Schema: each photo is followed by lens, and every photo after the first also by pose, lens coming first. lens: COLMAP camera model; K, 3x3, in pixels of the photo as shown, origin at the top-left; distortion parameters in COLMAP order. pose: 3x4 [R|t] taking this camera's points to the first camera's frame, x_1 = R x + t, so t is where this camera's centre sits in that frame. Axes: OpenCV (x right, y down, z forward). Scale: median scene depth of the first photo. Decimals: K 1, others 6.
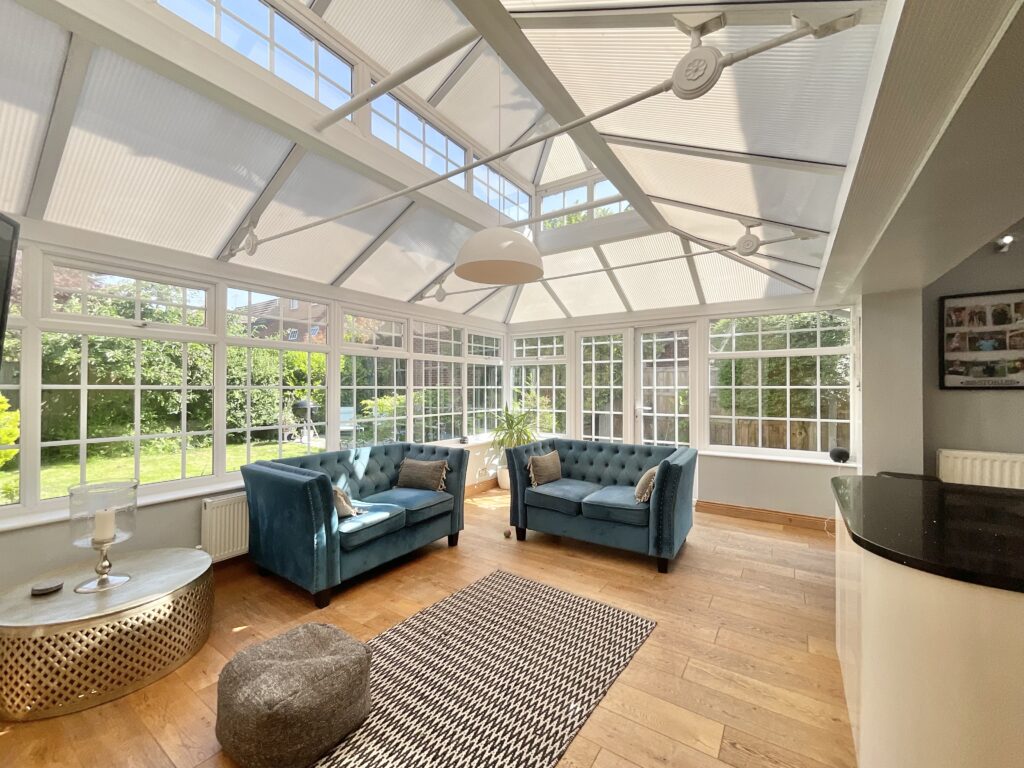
lens RADIAL K [[416.5, 0, 515.1], [0, 416.5, 387.5], [0, 0, 1]] dist [-0.001636, -0.000978]
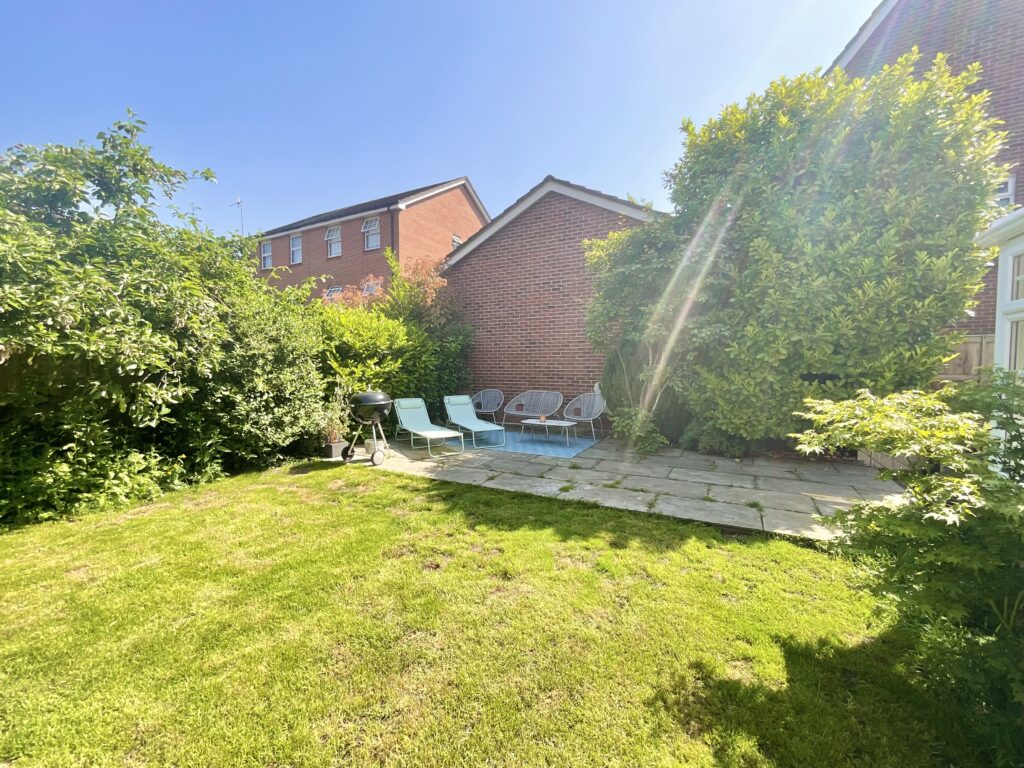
lens RADIAL K [[416.5, 0, 507.4], [0, 416.5, 383.9], [0, 0, 1]] dist [-0.001636, -0.000978]
pose [[0.996601, -0.009347, 0.081844, -0.458514], [0.005692, 0.998981, 0.044777, -0.007544], [-0.082179, -0.044159, 0.995639, 0.500683]]
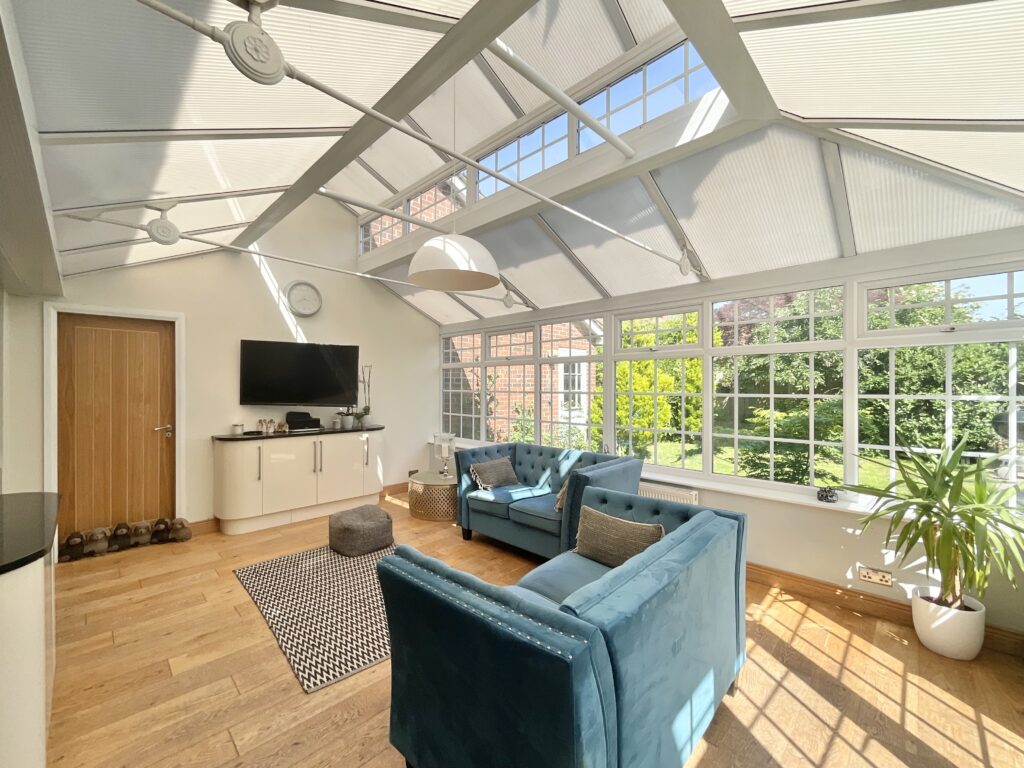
lens RADIAL K [[416.5, 0, 509.2], [0, 416.5, 387.1], [0, 0, 1]] dist [-0.001636, -0.000978]
pose [[-0.190221, 0.001659, -0.981740, 0.322711], [0.000409, 0.999999, 0.001610, -0.008594], [0.981741, -0.000095, -0.190222, 0.470385]]
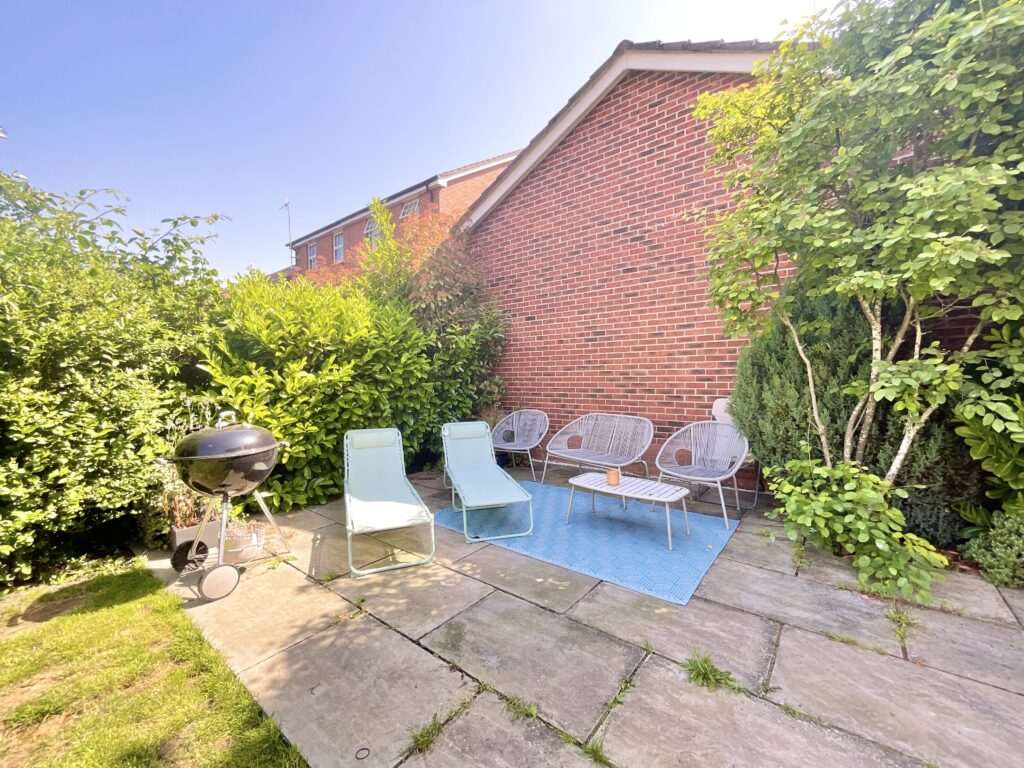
lens RADIAL K [[416.5, 0, 514.2], [0, 416.5, 383.9], [0, 0, 1]] dist [-0.001636, -0.000978]
pose [[0.996410, -0.015330, -0.083259, -0.374810], [0.017128, 0.999634, 0.020931, -0.000508], [0.082908, -0.022282, 0.996308, 0.952057]]
